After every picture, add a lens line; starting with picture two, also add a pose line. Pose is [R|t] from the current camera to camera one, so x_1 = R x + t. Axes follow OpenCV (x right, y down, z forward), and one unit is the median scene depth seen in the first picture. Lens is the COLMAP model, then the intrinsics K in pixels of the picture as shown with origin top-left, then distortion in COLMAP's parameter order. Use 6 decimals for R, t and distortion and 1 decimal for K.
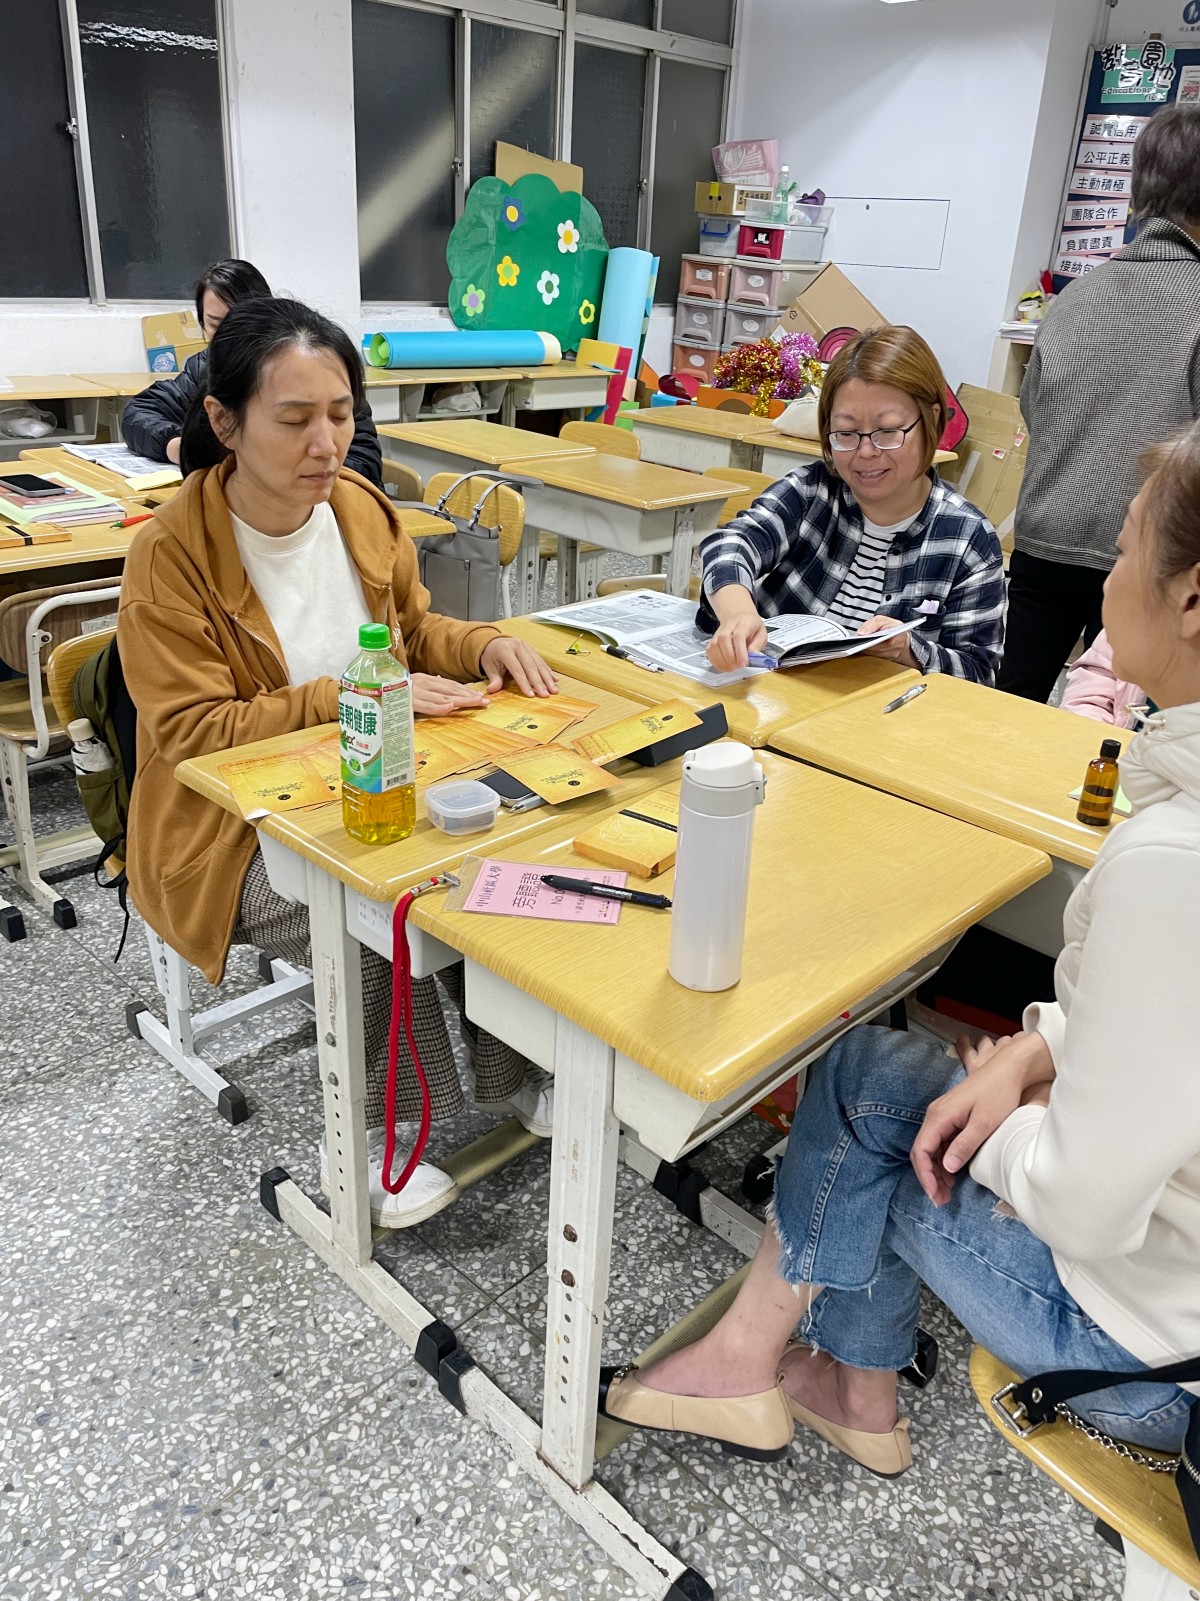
lens RADIAL K [[1184.5, 0, 600.0], [0, 1184.5, 800.5], [0, 0, 1]] dist [0.077123, -0.124764]
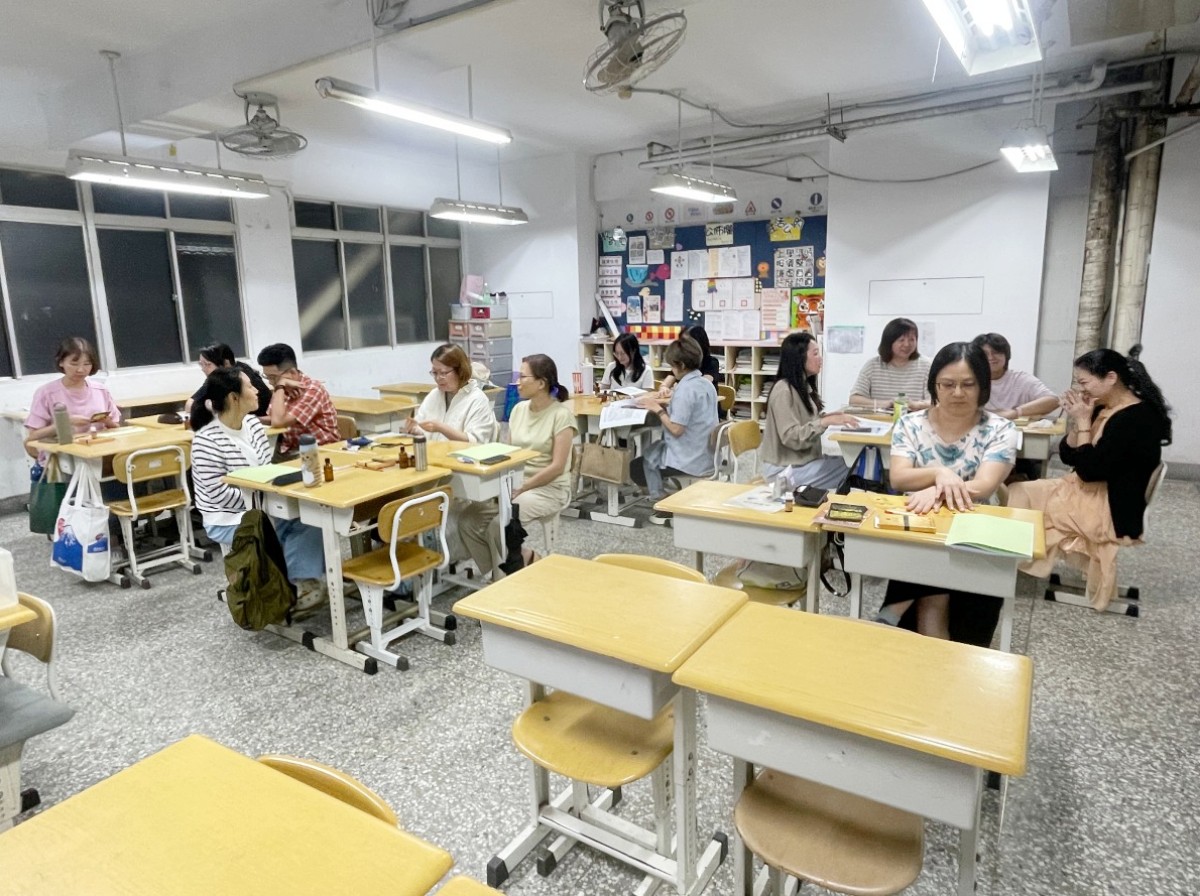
lens RADIAL K [[706.6, 0, 601.3], [0, 706.6, 437.3], [0, 0, 1]] dist [-0.004723, -0.000870]
pose [[0.978149, -0.111717, 0.175338, 0.101344], [0.151050, 0.961368, -0.230119, 0.143040], [-0.142856, 0.251576, 0.957236, -0.344837]]
